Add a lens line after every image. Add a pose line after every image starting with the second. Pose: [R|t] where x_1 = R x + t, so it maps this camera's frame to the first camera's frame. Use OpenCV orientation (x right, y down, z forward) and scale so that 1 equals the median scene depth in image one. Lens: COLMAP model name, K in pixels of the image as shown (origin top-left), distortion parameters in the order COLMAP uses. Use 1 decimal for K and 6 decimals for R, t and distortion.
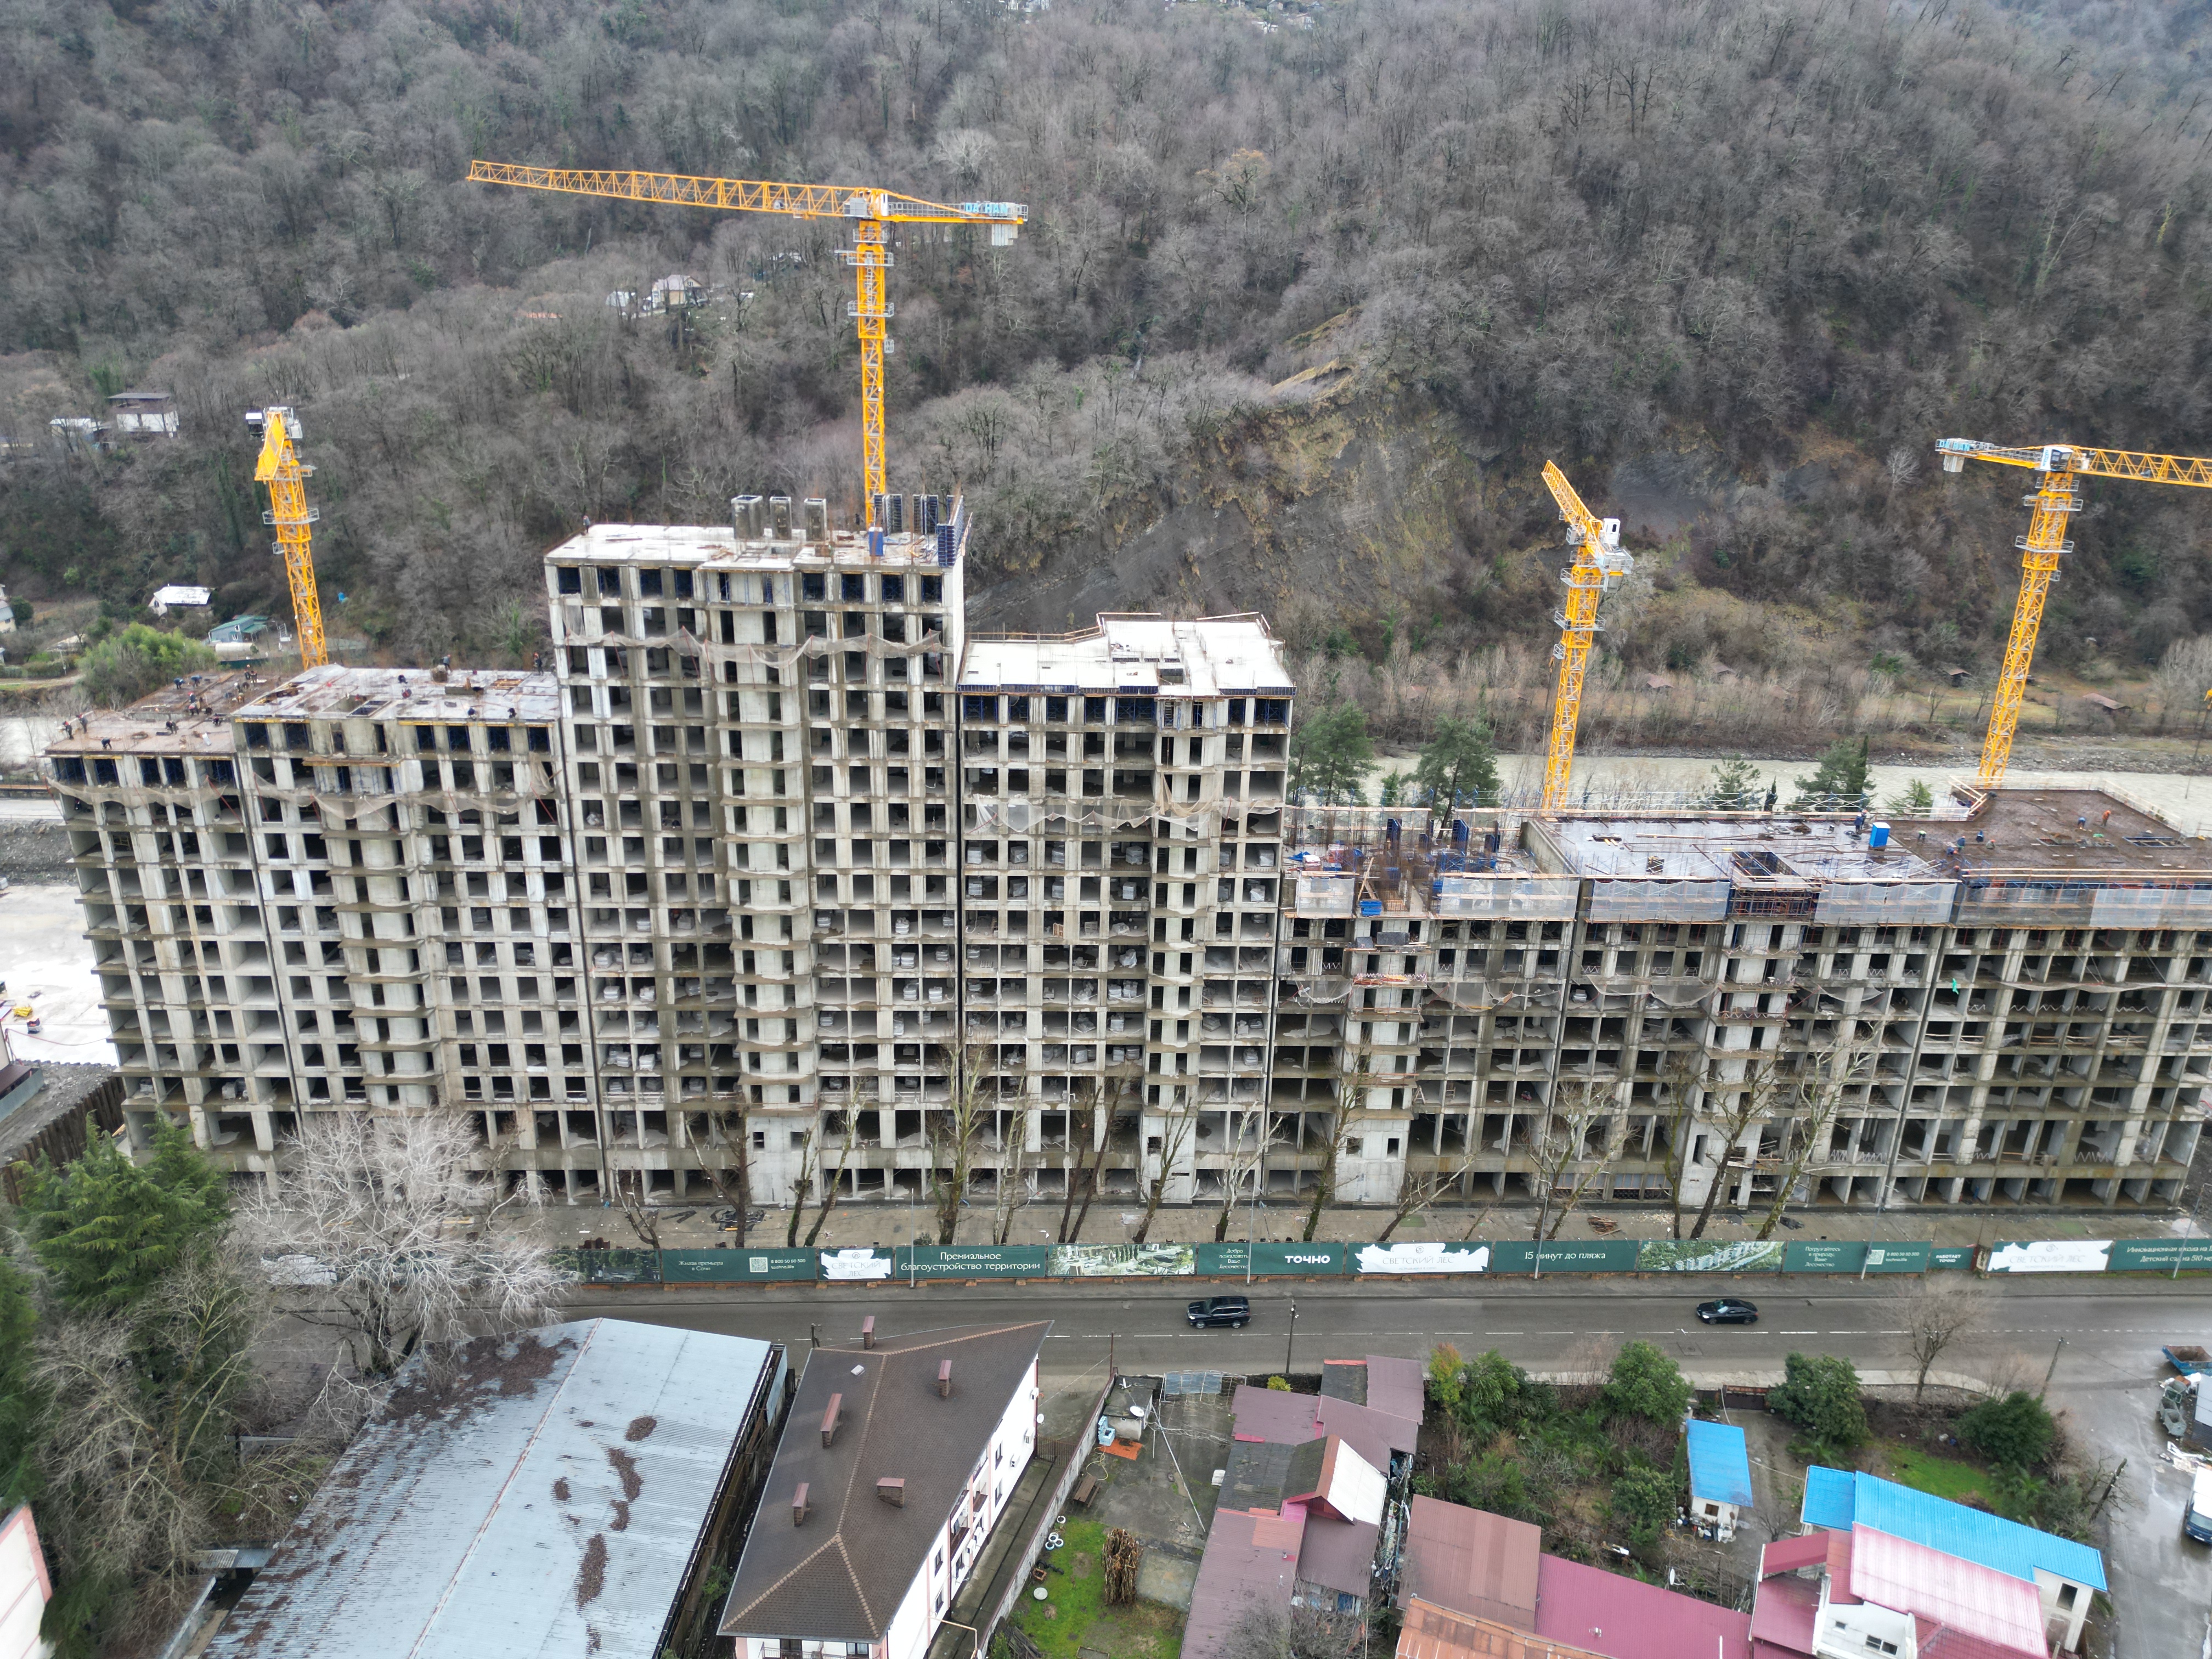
lens RADIAL K [[1539.4, 0, 1107.4], [0, 1539.4, 809.1], [0, 0, 1]] dist [0.065958, -0.044402]
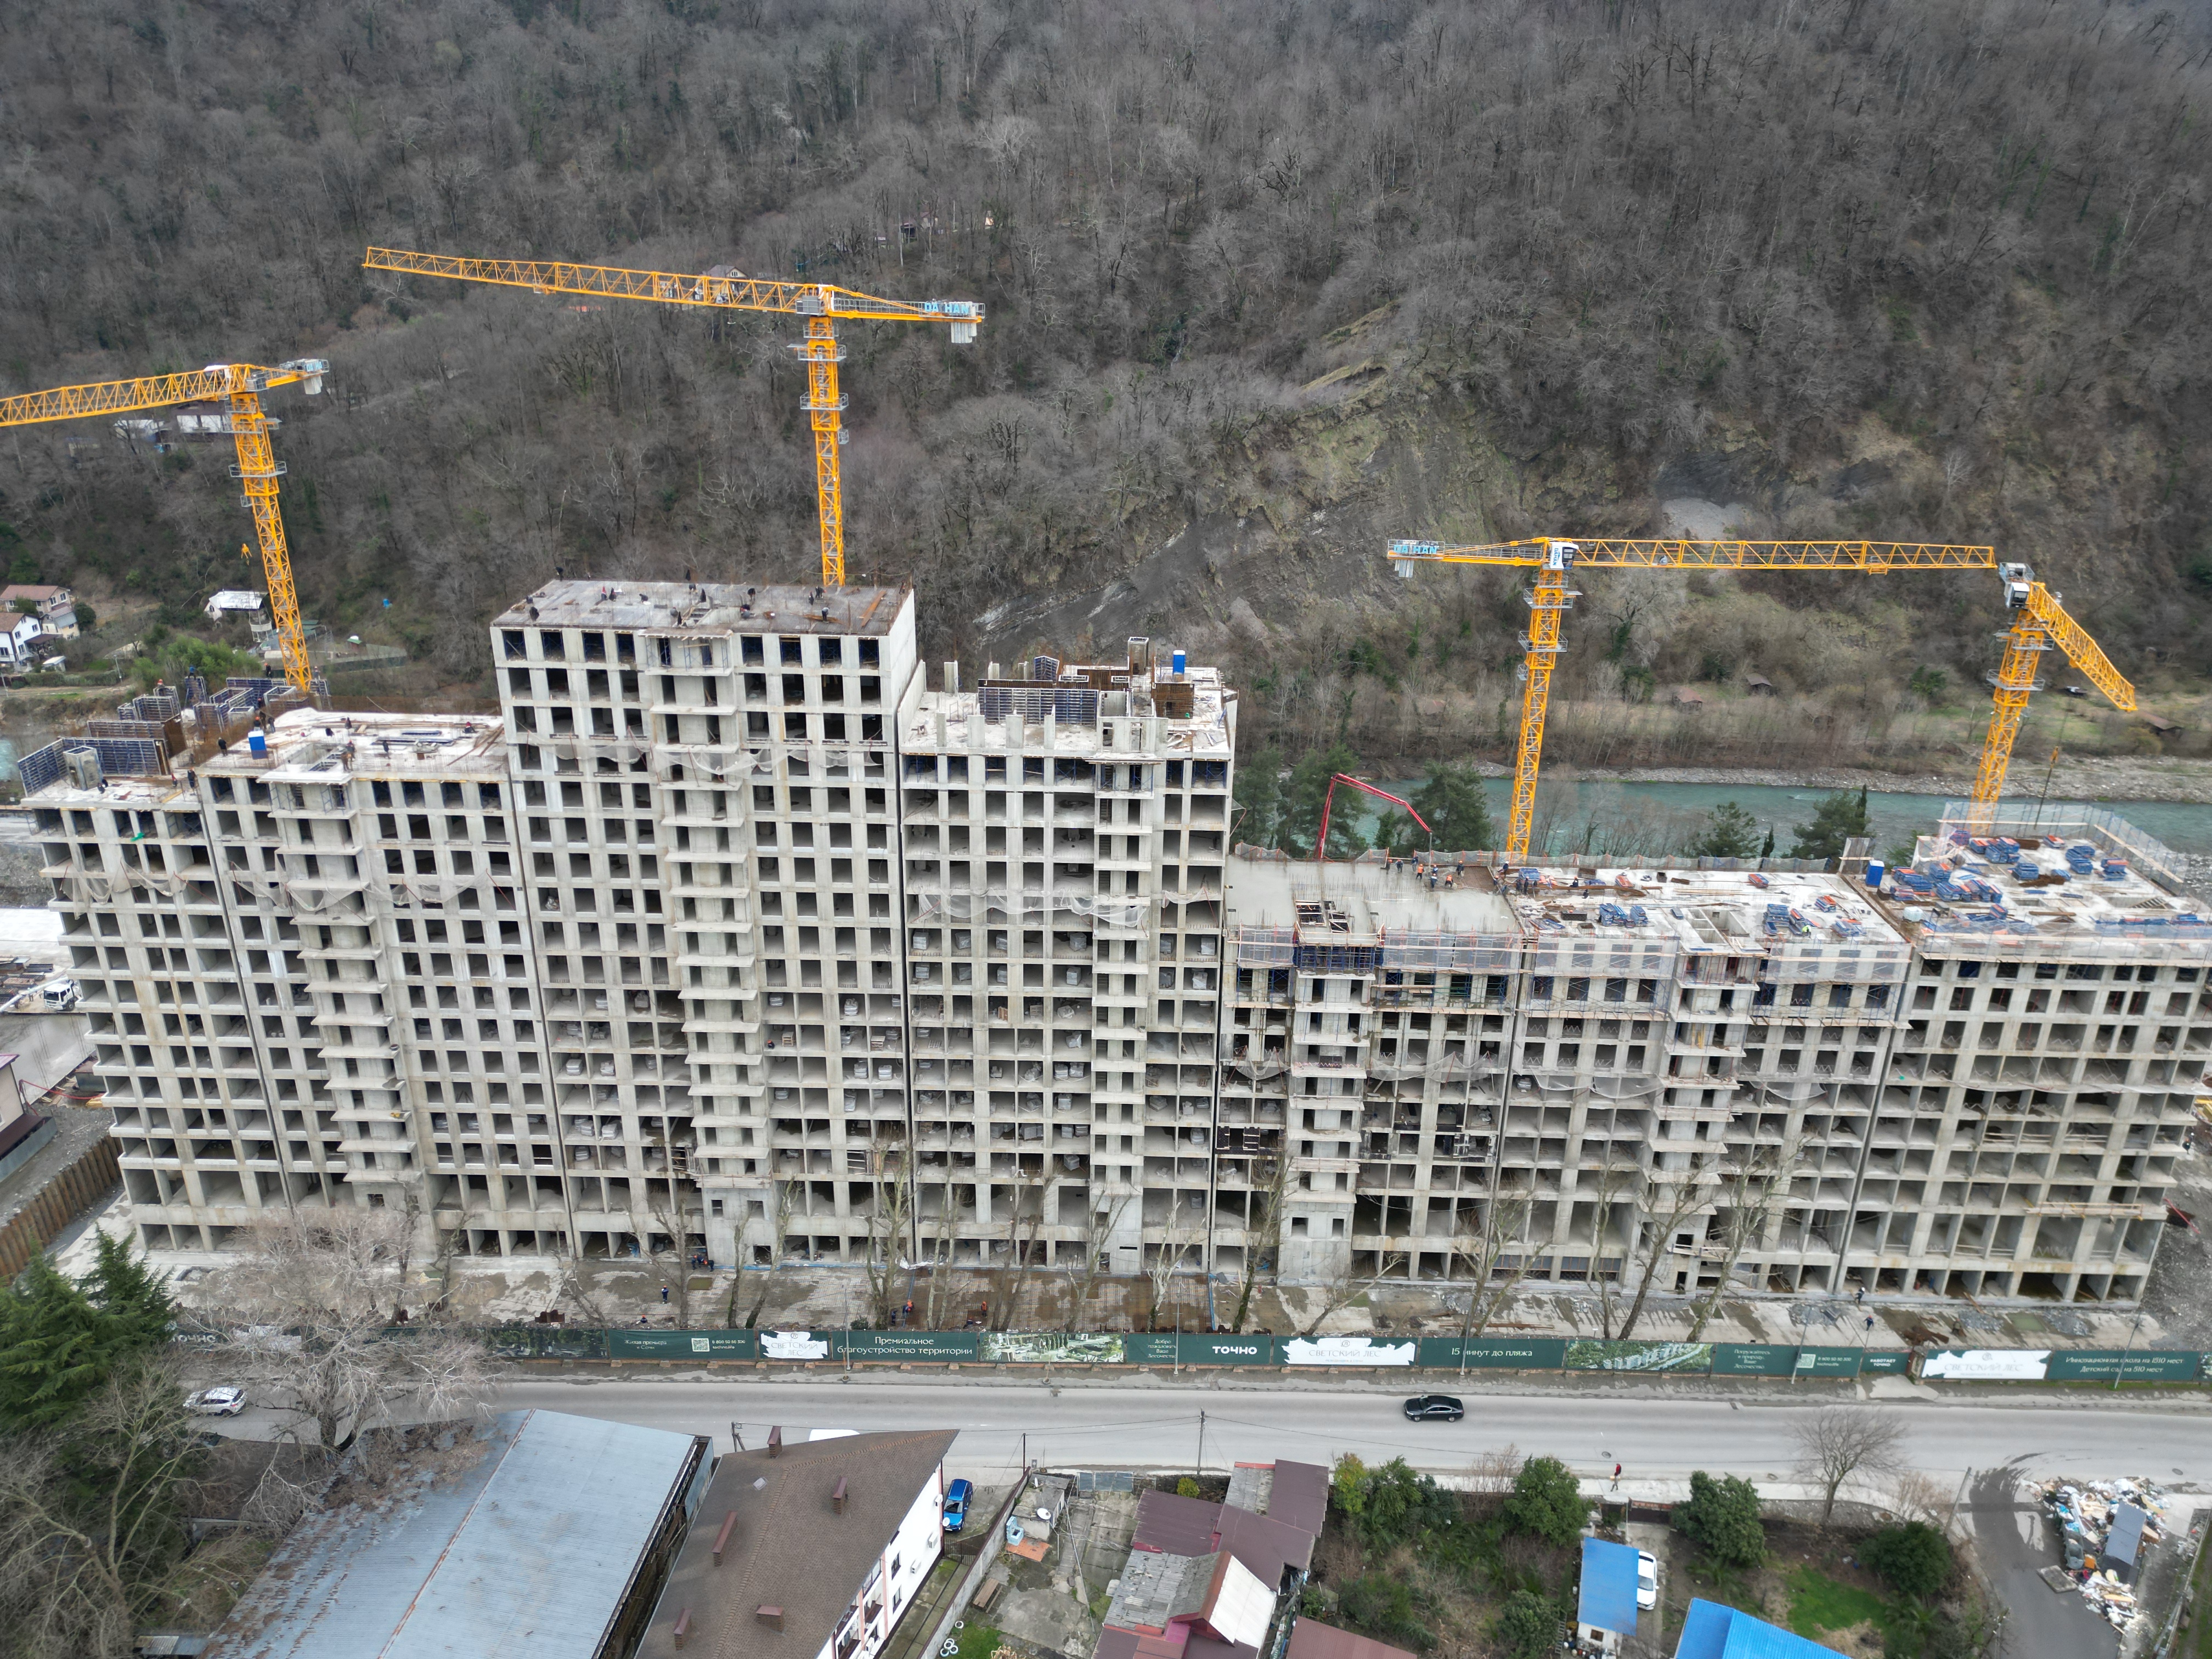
lens RADIAL K [[1539.4, 0, 1107.2], [0, 1539.4, 814.2], [0, 0, 1]] dist [0.065958, -0.044402]
pose [[0.998657, 0.010169, -0.050804, 0.080497], [-0.008344, 0.999317, 0.036008, -0.083729], [0.051135, -0.035536, 0.998059, -0.008061]]
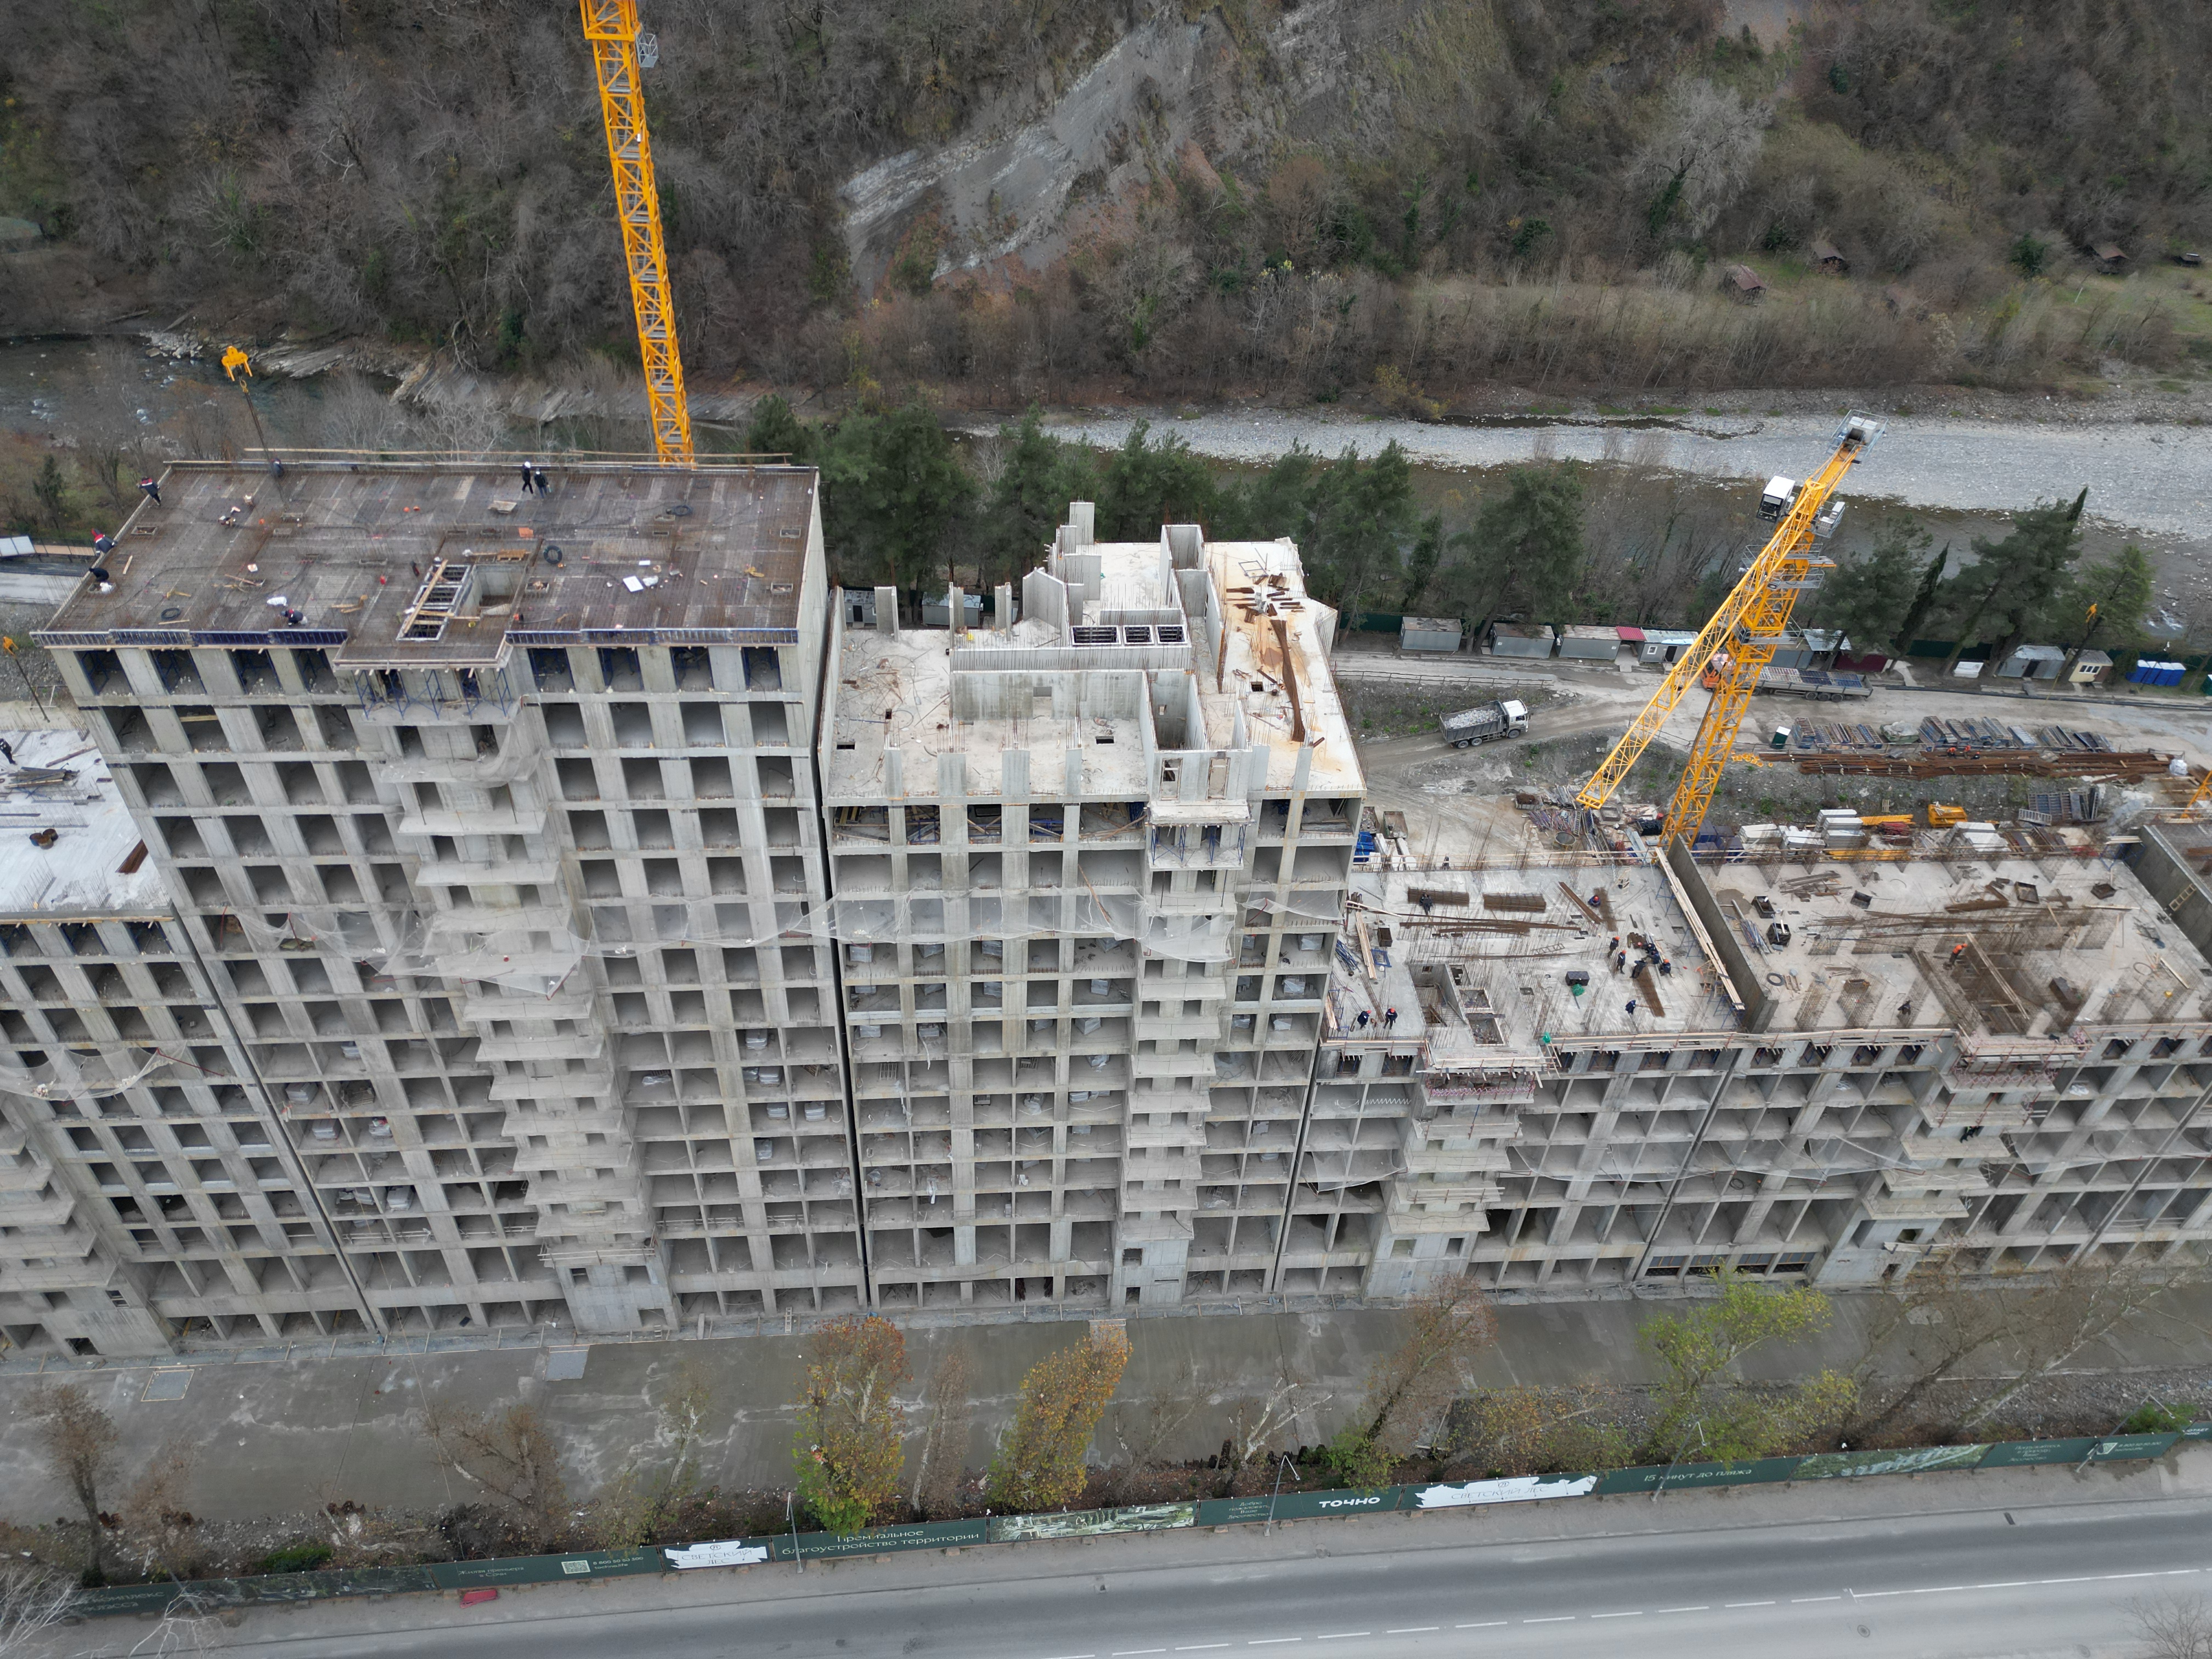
lens RADIAL K [[1539.4, 0, 1106.8], [0, 1539.4, 816.8], [0, 0, 1]] dist [0.065958, -0.044402]
pose [[0.999172, -0.012500, 0.038712, -0.007246], [-0.002082, 0.934662, 0.355532, -0.229151], [-0.040627, -0.355318, 0.933862, 0.378657]]
